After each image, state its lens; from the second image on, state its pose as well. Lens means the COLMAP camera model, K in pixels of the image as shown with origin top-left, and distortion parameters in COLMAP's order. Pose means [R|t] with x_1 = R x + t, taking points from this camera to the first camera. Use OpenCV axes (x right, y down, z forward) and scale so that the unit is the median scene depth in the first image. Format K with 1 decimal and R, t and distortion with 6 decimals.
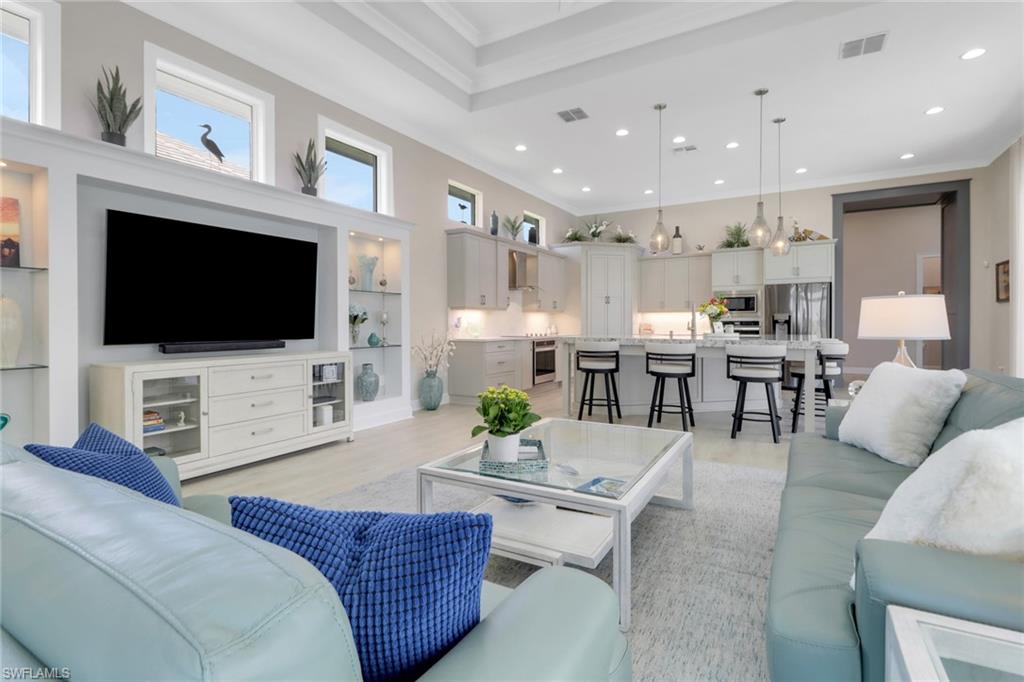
lens RADIAL K [[502.0, 0, 510.7], [0, 502.0, 332.3], [0, 0, 1]] dist [0.004684, -0.000290]
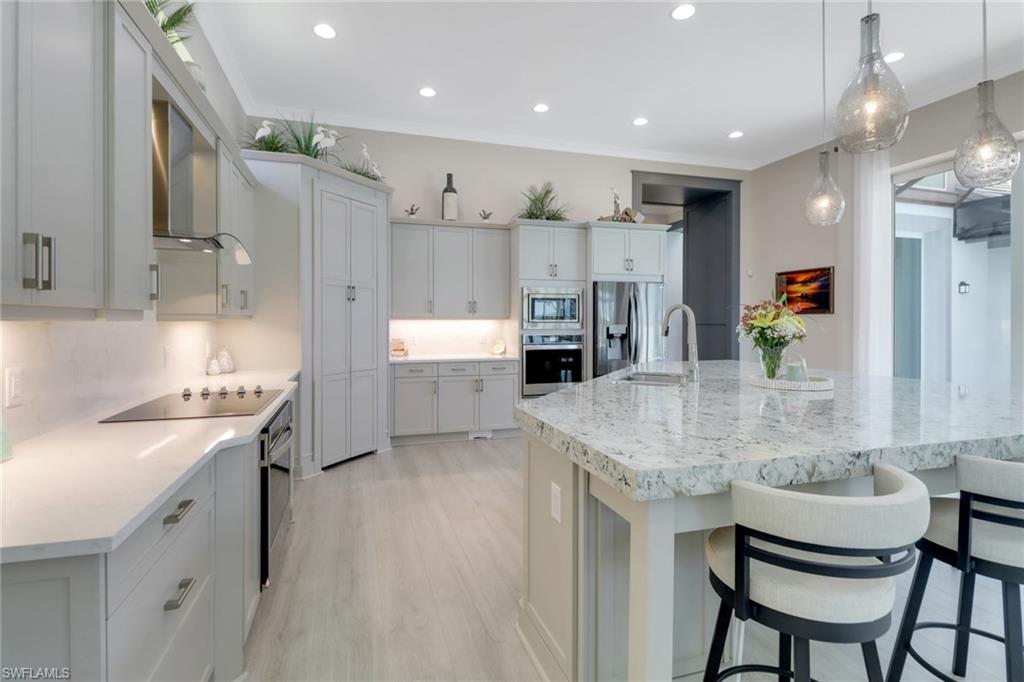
lens RADIAL K [[502.0, 0, 509.1], [0, 502.0, 330.5], [0, 0, 1]] dist [0.004684, -0.000290]
pose [[0.680506, -0.011129, 0.732658, -0.056687], [0.012832, 0.999912, 0.003270, -0.030788], [-0.732630, 0.007177, 0.680589, 0.597104]]
